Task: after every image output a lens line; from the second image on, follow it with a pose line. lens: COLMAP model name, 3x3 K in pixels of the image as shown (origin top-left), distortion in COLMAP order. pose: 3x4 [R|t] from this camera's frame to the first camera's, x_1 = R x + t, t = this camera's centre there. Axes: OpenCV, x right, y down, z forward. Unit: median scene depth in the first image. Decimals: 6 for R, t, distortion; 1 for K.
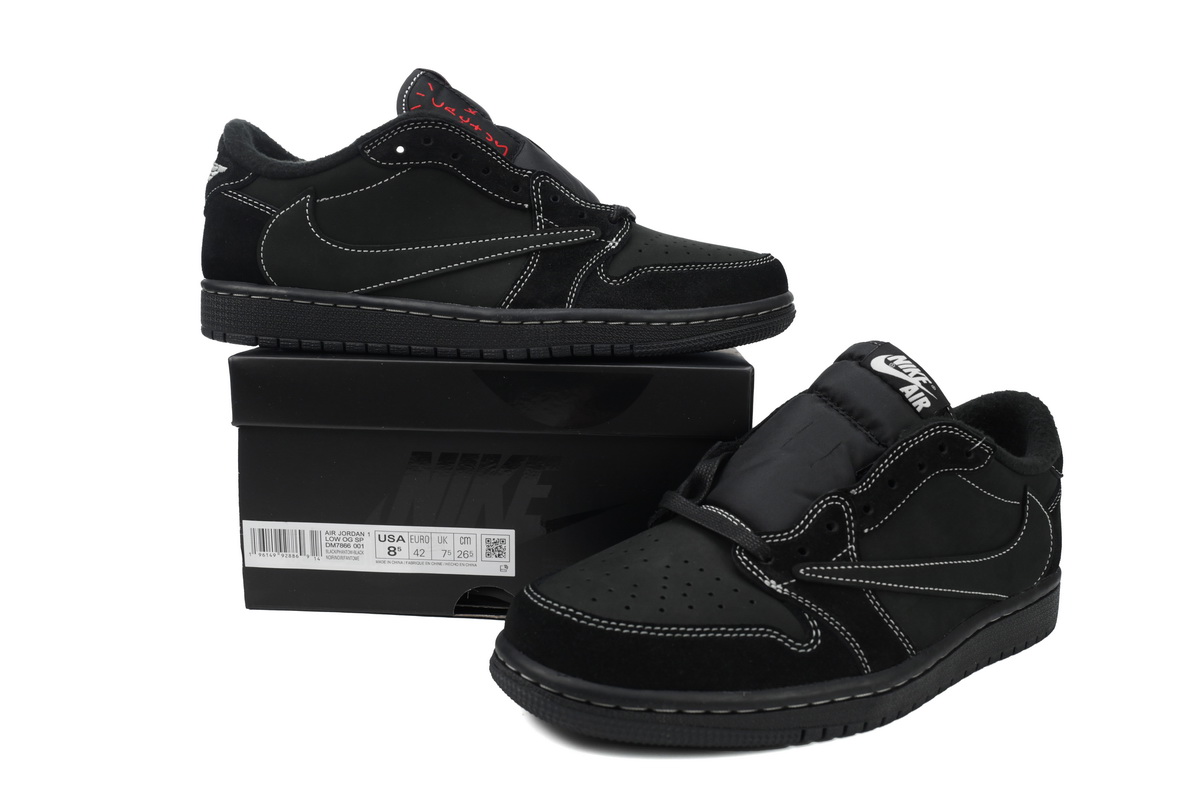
lens RADIAL K [[1036.9, 0, 599.5], [0, 1036.9, 403.6], [0, 0, 1]] dist [0.005447, 0.002580]
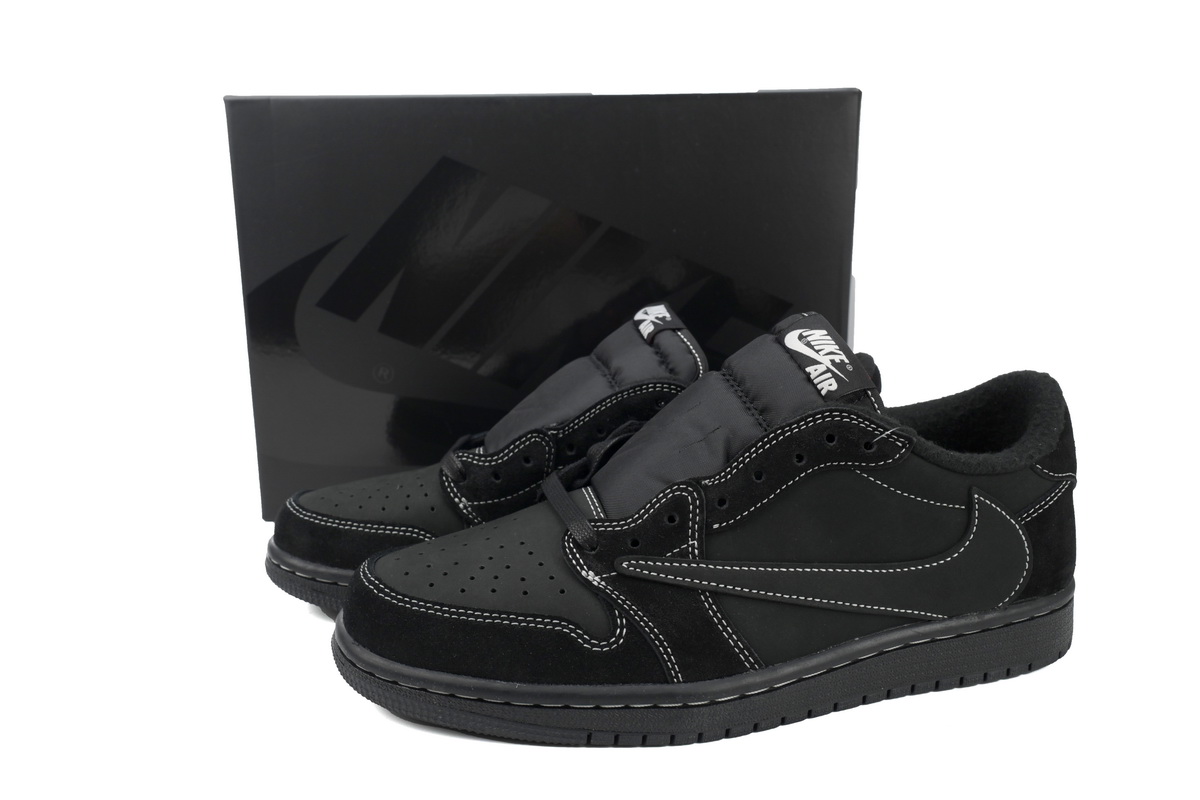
lens RADIAL K [[1036.9, 0, 600.8], [0, 1036.9, 398.8], [0, 0, 1]] dist [0.005447, 0.002580]
pose [[0.924674, 0.028743, -0.379672, 0.501968], [-0.016251, 0.999217, 0.036065, -0.018803], [0.380412, -0.027178, 0.924418, 0.132665]]
